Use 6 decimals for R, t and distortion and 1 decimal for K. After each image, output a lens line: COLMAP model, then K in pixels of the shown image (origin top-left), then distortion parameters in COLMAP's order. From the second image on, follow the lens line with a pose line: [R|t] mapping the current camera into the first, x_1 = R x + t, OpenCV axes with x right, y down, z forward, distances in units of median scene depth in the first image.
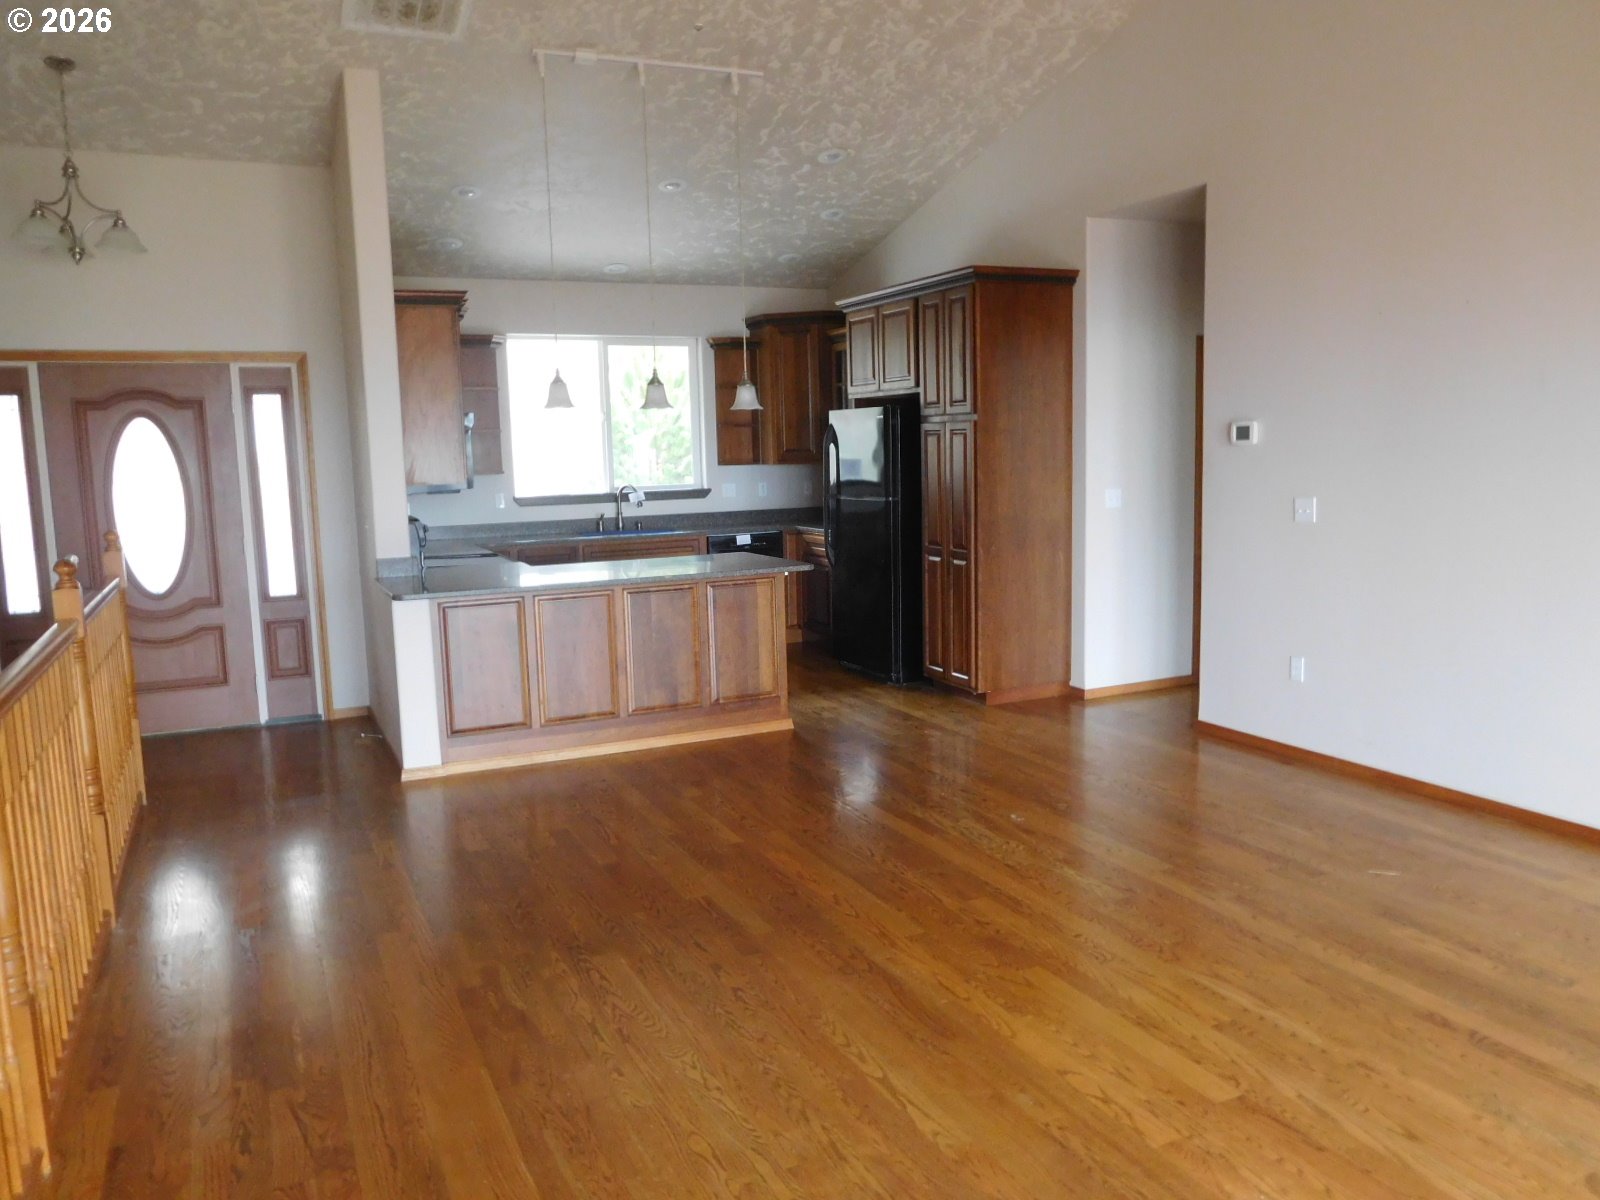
lens RADIAL K [[1191.5, 0, 795.7], [0, 1191.5, 600.9], [0, 0, 1]] dist [-0.053529, 0.041209]
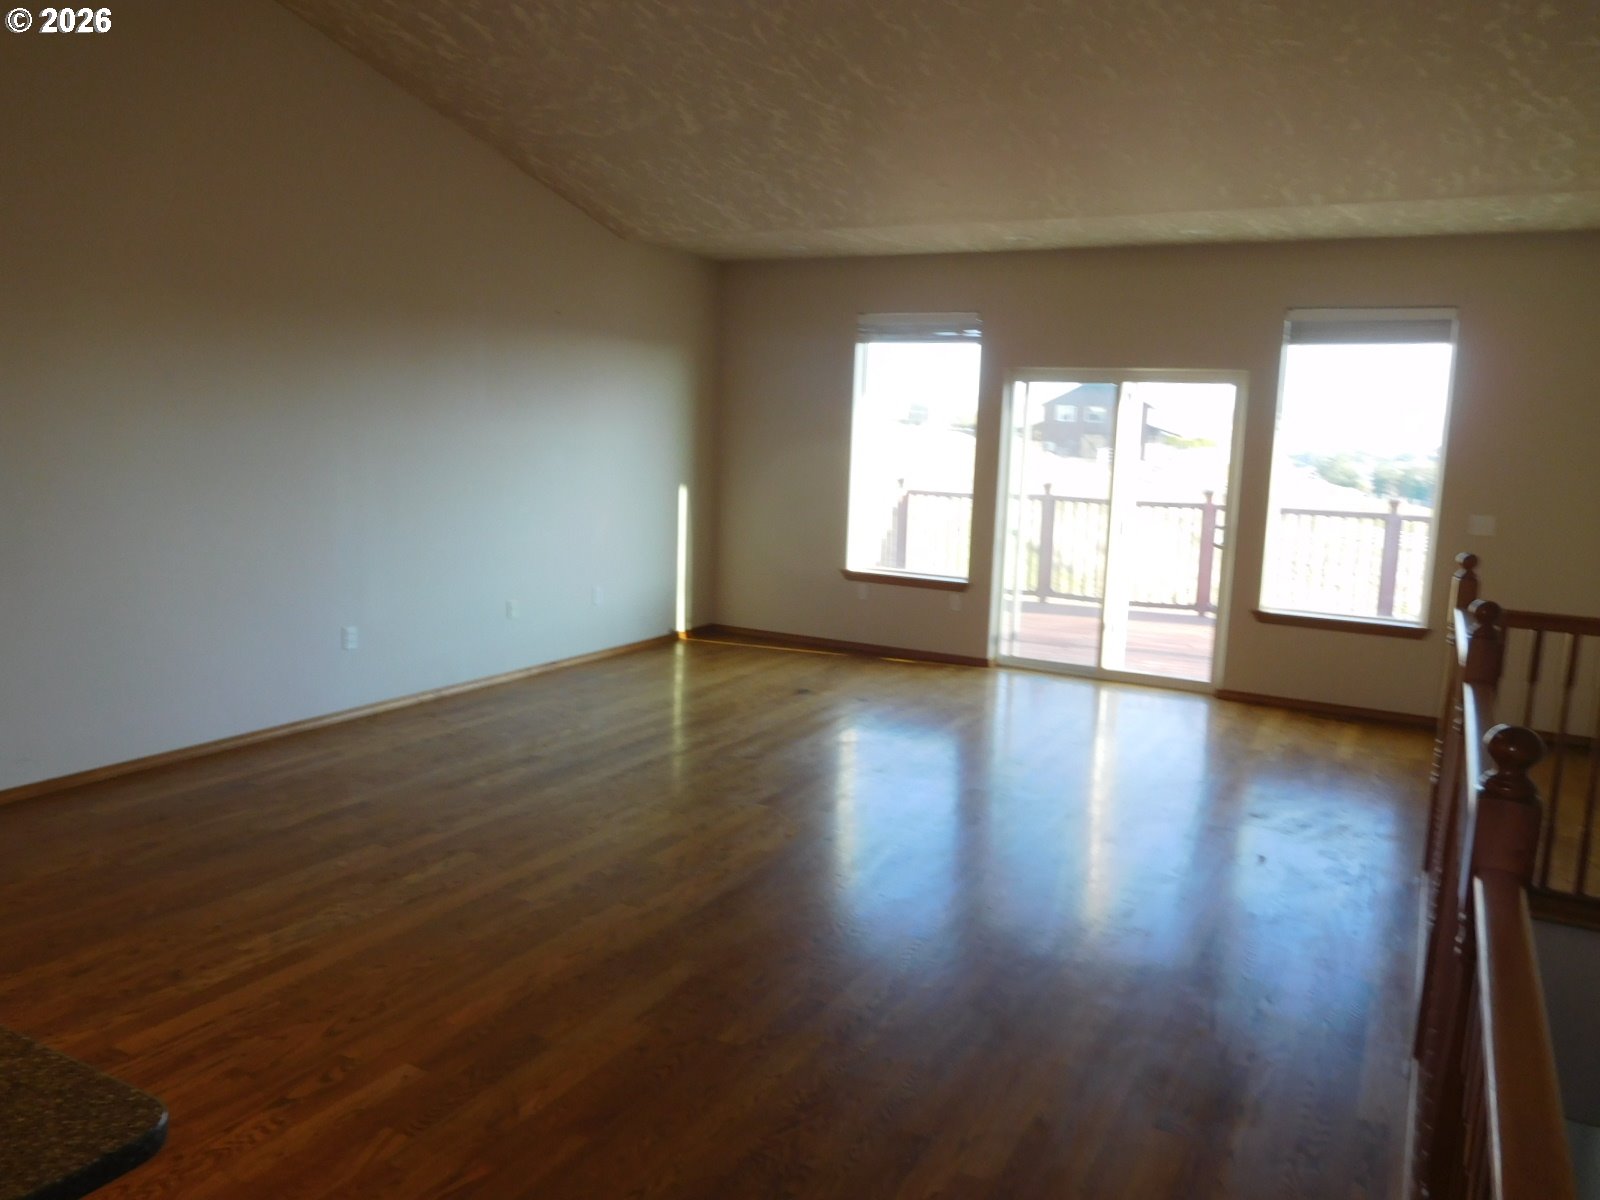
lens RADIAL K [[1191.5, 0, 795.7], [0, 1191.5, 600.9], [0, 0, 1]] dist [-0.053529, 0.041209]
pose [[-0.588052, -0.108358, 0.801532, -0.694355], [0.094587, 0.974973, 0.201200, -0.151699], [-0.803273, 0.194131, -0.563086, 1.252503]]
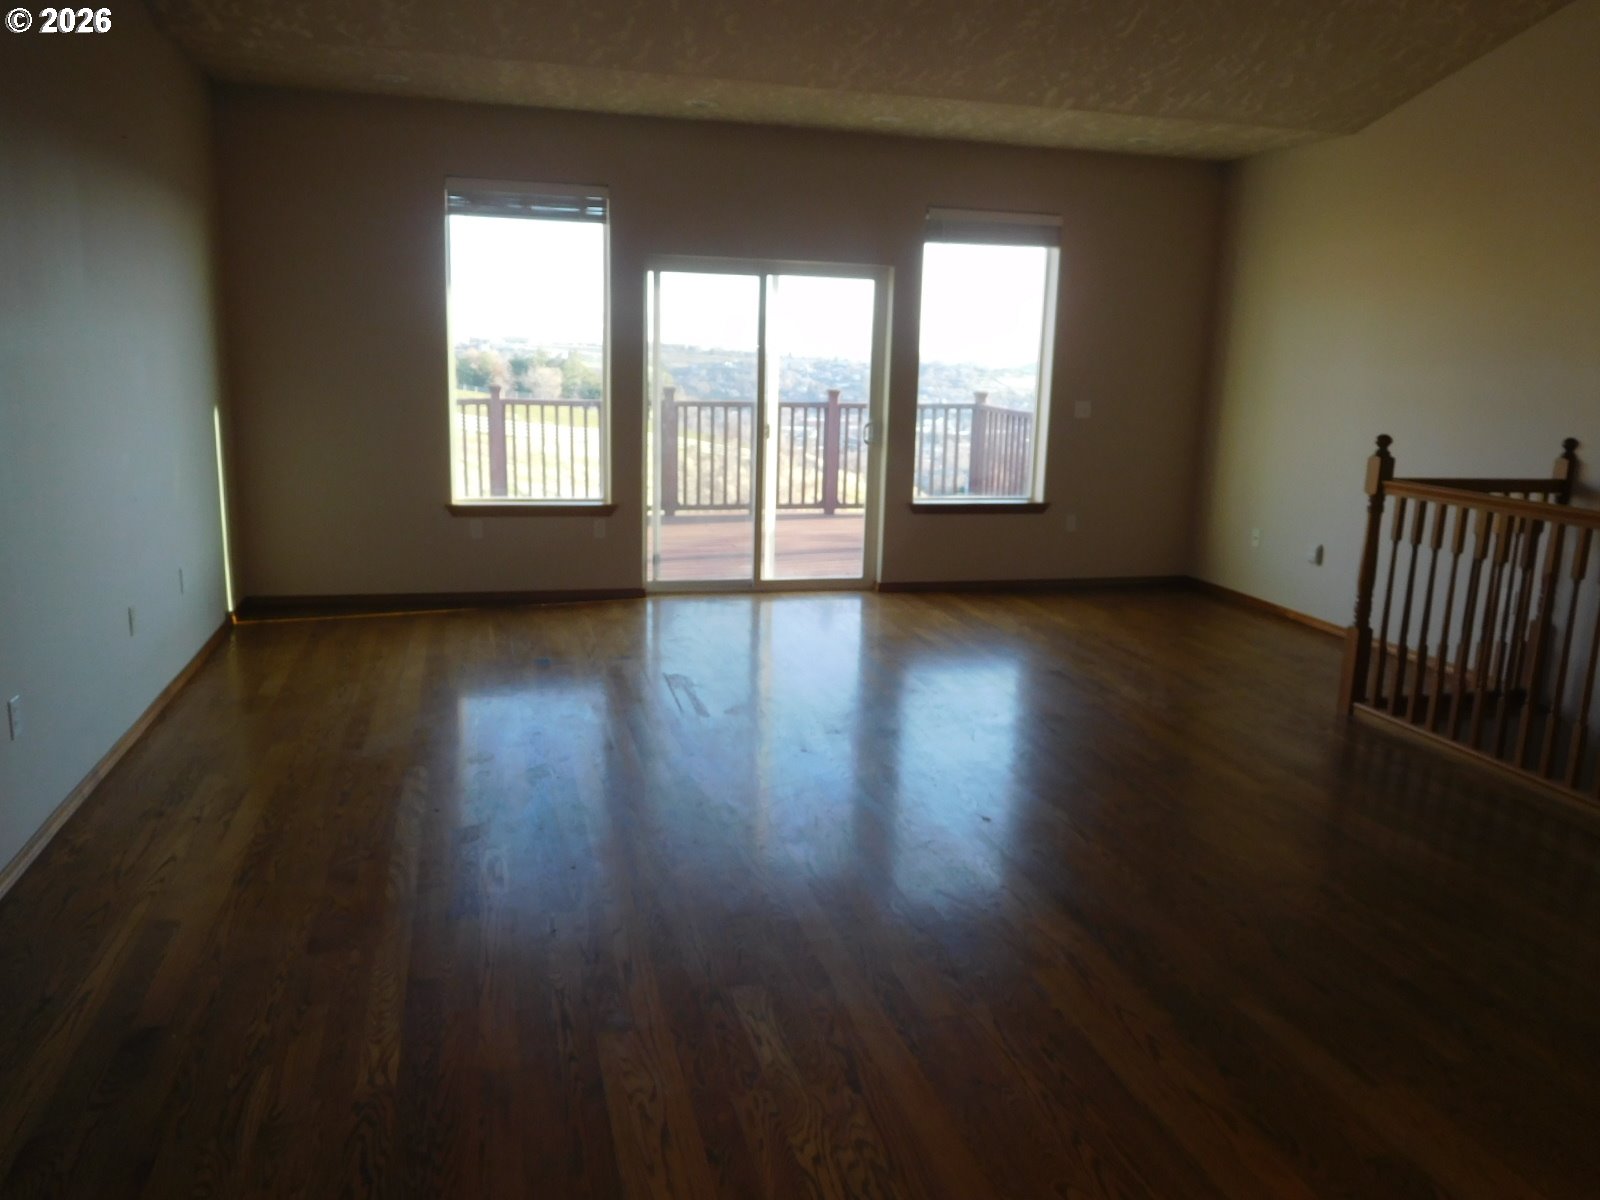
lens RADIAL K [[1191.5, 0, 795.7], [0, 1191.5, 600.9], [0, 0, 1]] dist [-0.053529, 0.041209]
pose [[-0.985390, -0.036349, 0.166387, 0.130389], [0.021436, 0.942719, 0.332899, -0.189507], [-0.168957, 0.331603, -0.928167, 1.489471]]
